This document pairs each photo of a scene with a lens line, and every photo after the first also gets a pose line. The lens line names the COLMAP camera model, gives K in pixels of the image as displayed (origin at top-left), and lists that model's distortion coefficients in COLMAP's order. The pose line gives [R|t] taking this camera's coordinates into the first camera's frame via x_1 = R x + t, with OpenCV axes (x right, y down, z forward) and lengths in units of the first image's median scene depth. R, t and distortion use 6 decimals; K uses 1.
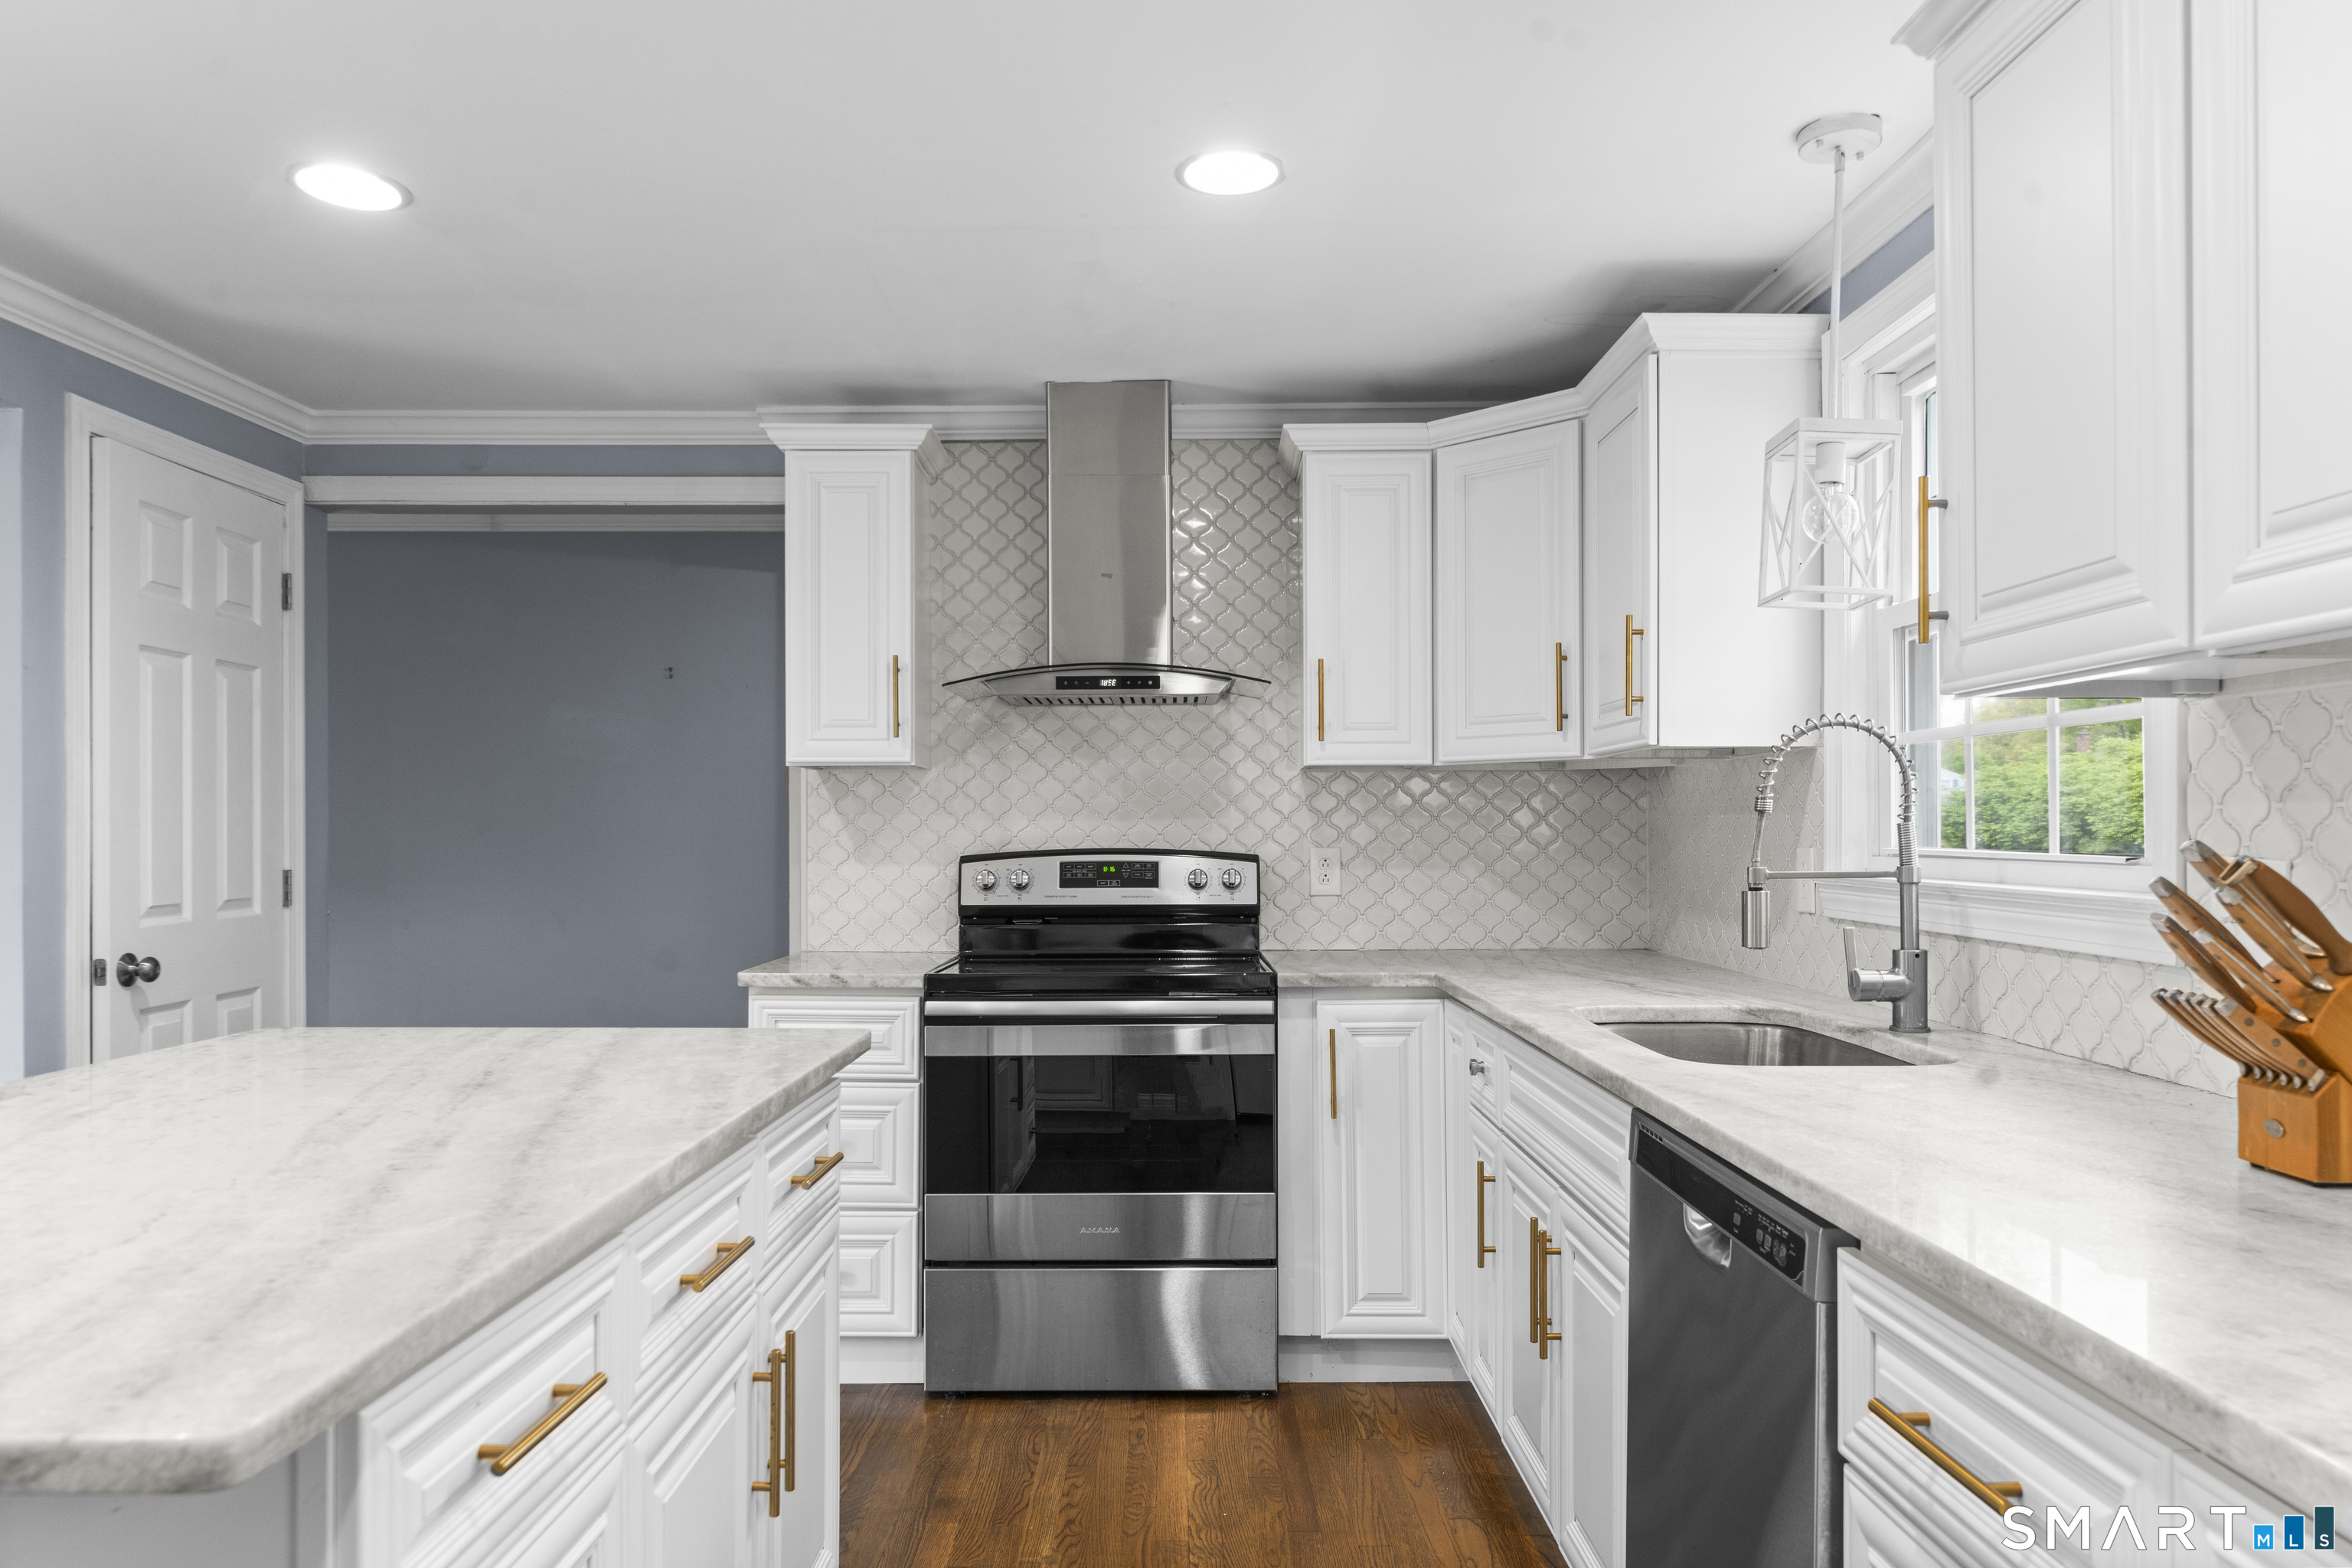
lens RADIAL K [[1587.0, 0, 1167.9], [0, 1587.0, 828.3], [0, 0, 1]] dist [0.002605, 0.003412]
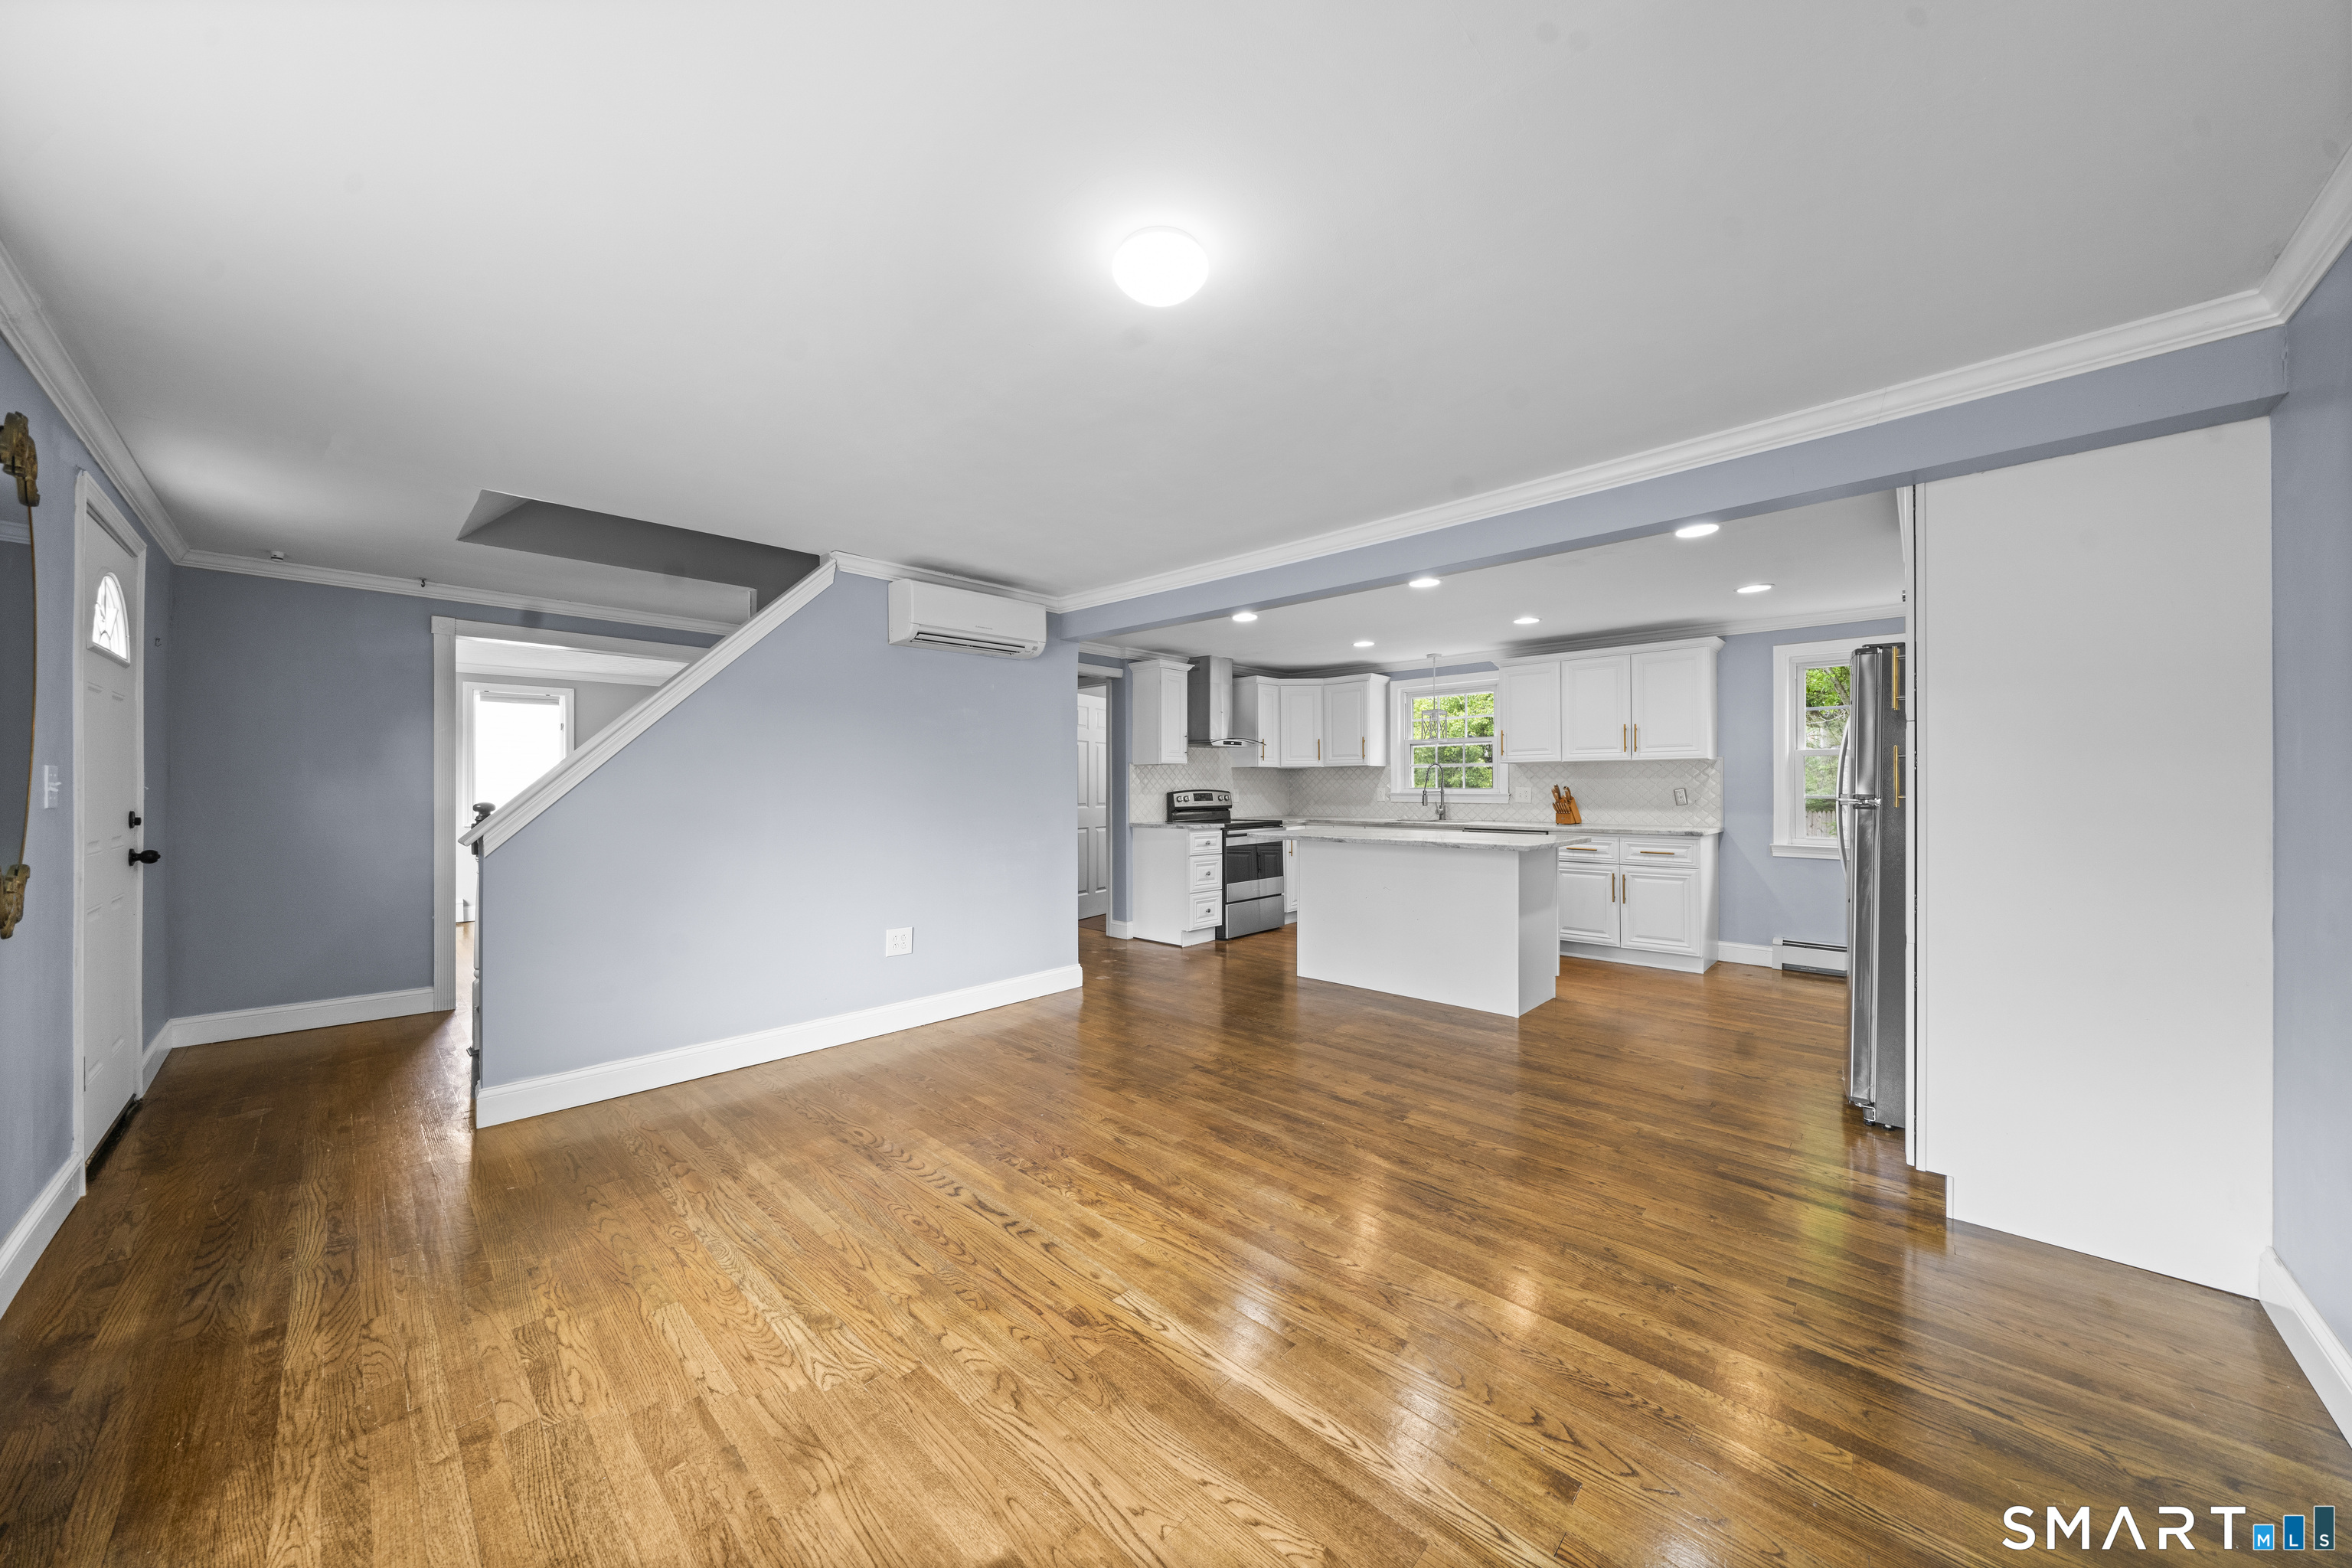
lens RADIAL K [[804.0, 0, 1172.2], [0, 804.0, 782.0], [0, 0, 1]] dist [-0.007167, 0.000309]
pose [[0.683965, 0.004966, 0.729498, -1.464279], [0.000657, 0.999972, -0.007423, 0.010081], [-0.729514, 0.005556, 0.683943, -0.149992]]
